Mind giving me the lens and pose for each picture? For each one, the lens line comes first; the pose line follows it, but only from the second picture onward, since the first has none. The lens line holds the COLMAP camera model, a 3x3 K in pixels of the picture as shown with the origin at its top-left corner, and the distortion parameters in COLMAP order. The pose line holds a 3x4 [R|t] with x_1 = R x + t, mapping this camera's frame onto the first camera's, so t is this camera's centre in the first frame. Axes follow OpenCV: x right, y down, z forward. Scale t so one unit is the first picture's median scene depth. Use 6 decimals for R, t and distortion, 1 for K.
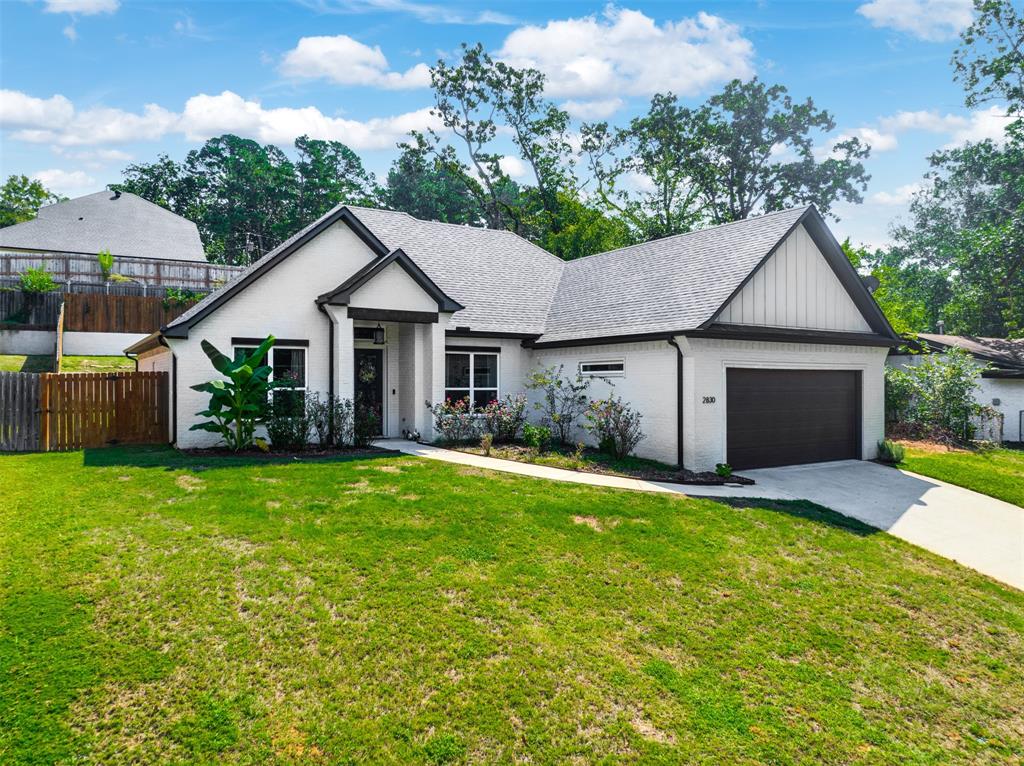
lens RADIAL K [[710.2, 0, 512.0], [0, 710.2, 383.0], [0, 0, 1]] dist [0.000373, -0.000074]
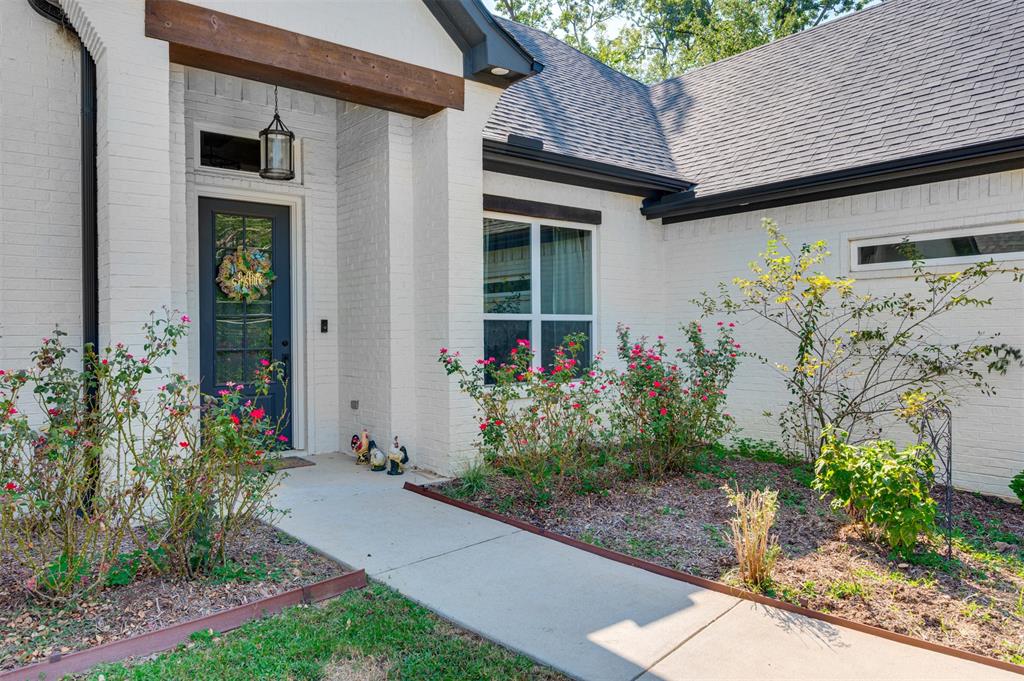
lens RADIAL K [[700.7, 0, 512.0], [0, 700.7, 340.5], [0, 0, 1]] dist [0.000859, 0.000536]
pose [[0.994107, -0.009320, 0.108003, -0.114253], [0.007692, 0.999851, 0.015481, 0.015517], [-0.108131, -0.014559, 0.994030, 0.660227]]
